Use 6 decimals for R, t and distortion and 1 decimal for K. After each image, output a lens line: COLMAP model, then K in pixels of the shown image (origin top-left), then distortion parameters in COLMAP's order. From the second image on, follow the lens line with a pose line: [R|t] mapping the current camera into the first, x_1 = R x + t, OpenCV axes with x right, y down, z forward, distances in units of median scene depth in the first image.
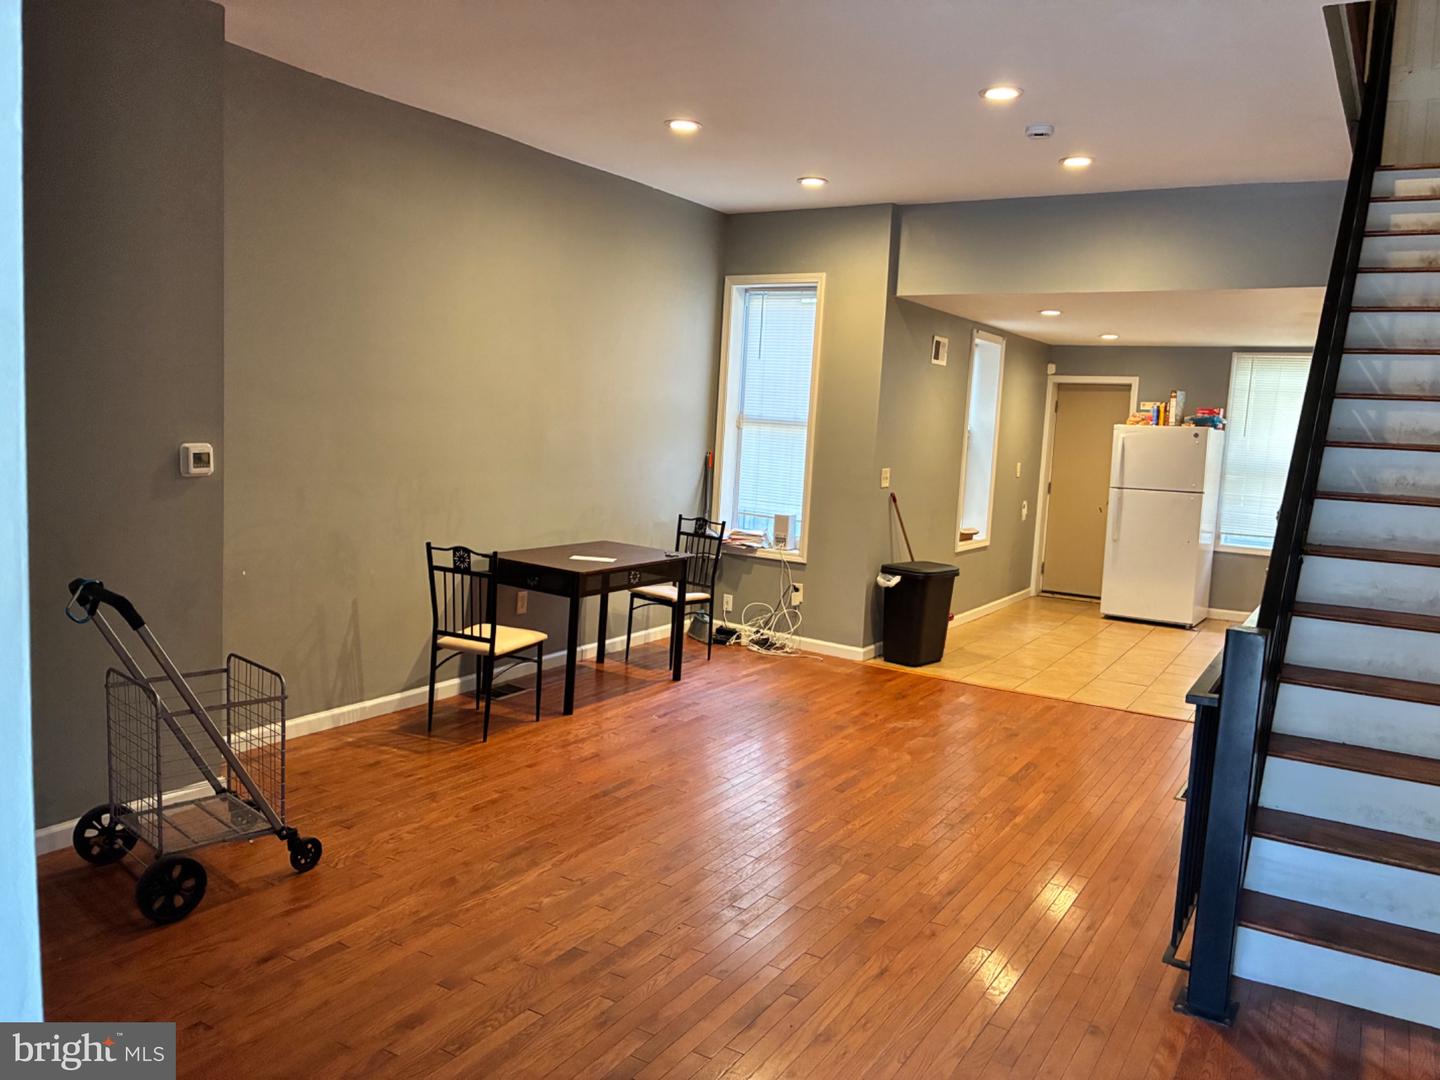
lens RADIAL K [[1074.8, 0, 729.4], [0, 1074.8, 547.9], [0, 0, 1]] dist [0.014900, -0.056494]
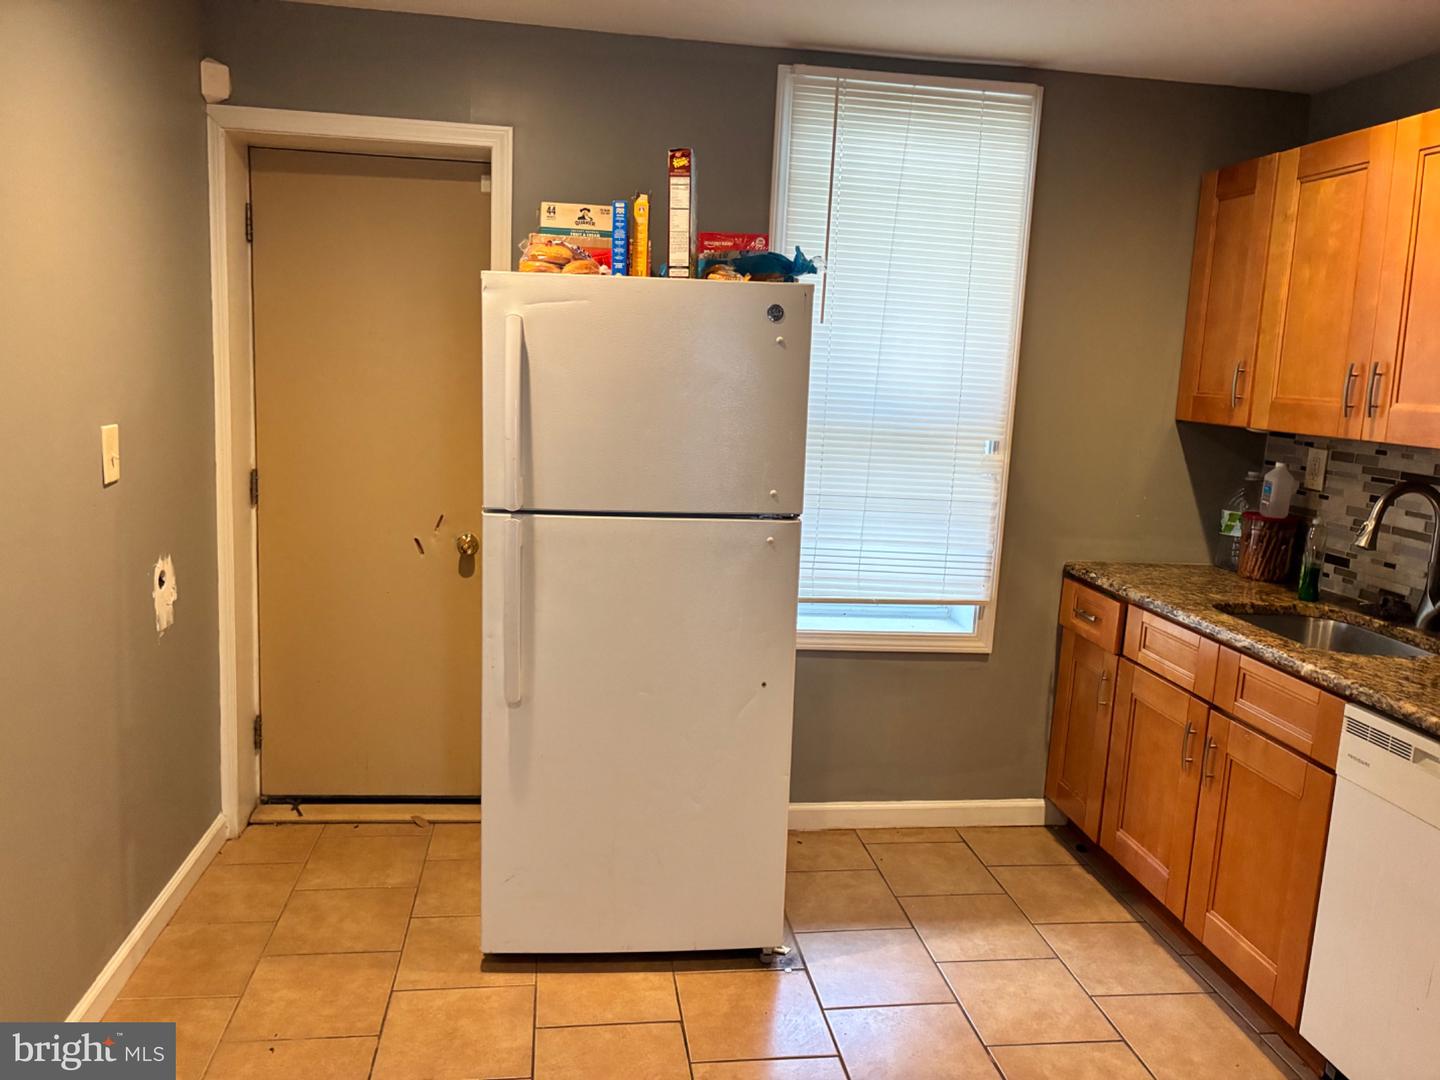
lens RADIAL K [[1074.8, 0, 723.3], [0, 1074.8, 535.4], [0, 0, 1]] dist [0.014900, -0.056494]
pose [[0.769429, -0.112771, 0.628698, 0.232115], [0.065337, 0.993024, 0.098158, -0.072480], [-0.635381, -0.034449, 0.771430, 0.760663]]
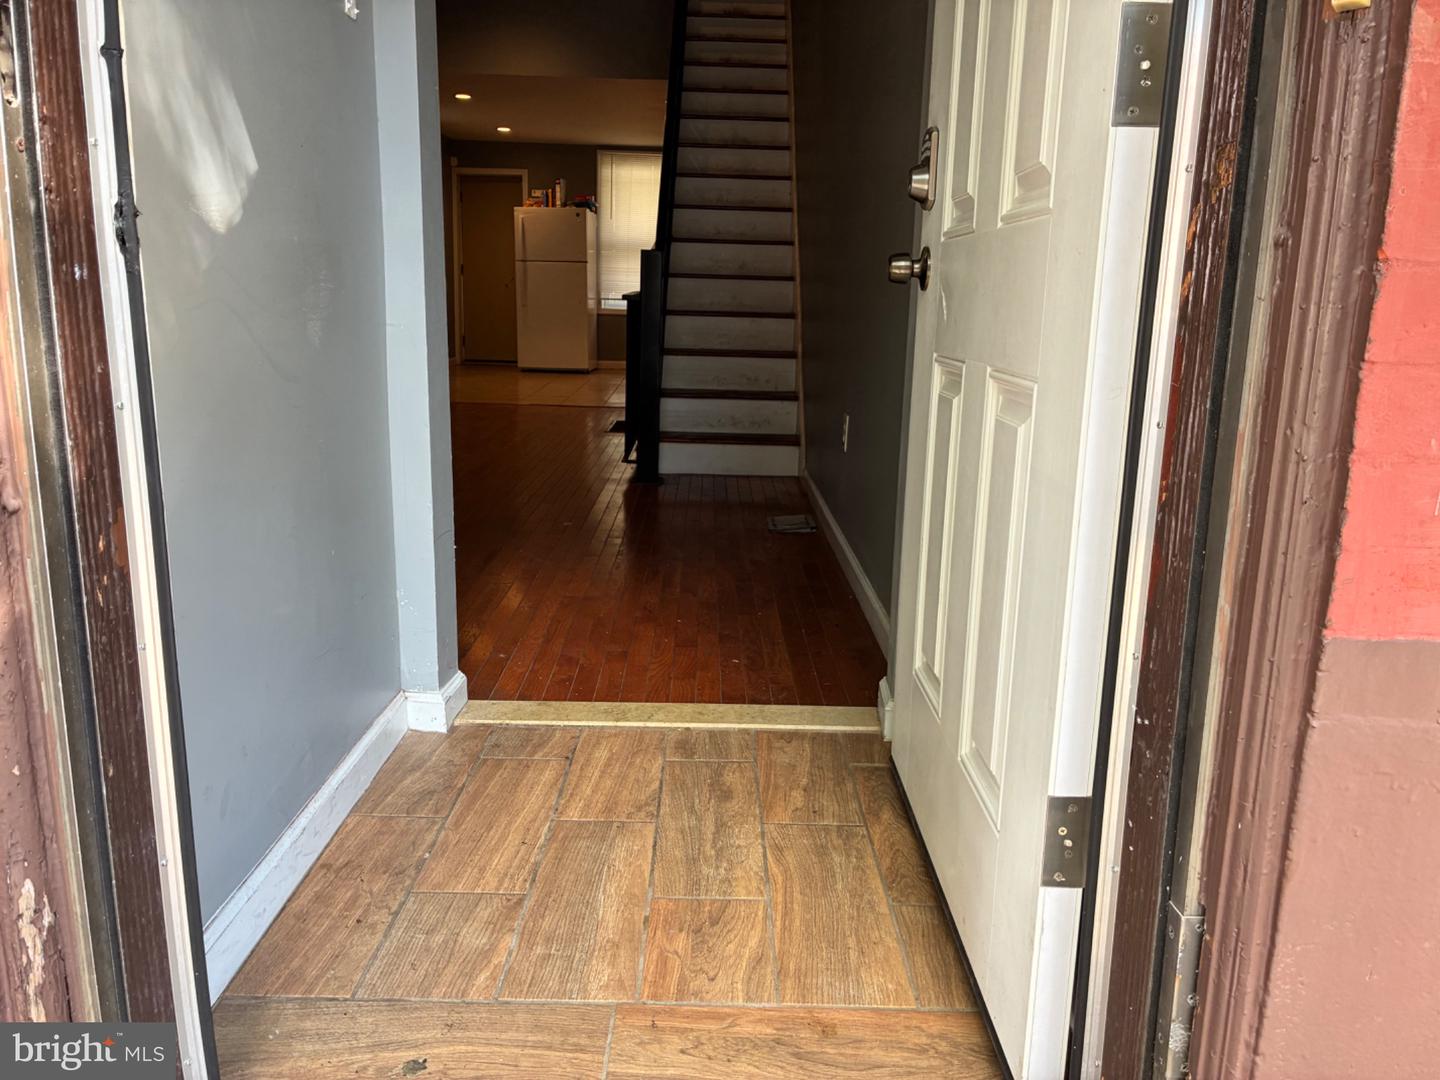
lens RADIAL K [[1074.8, 0, 728.4], [0, 1074.8, 531.8], [0, 0, 1]] dist [0.014900, -0.056494]
pose [[0.842987, -0.143078, 0.518557, -0.118450], [0.077673, 0.986252, 0.145854, 0.088035], [-0.532296, -0.082675, 0.842511, -0.178170]]
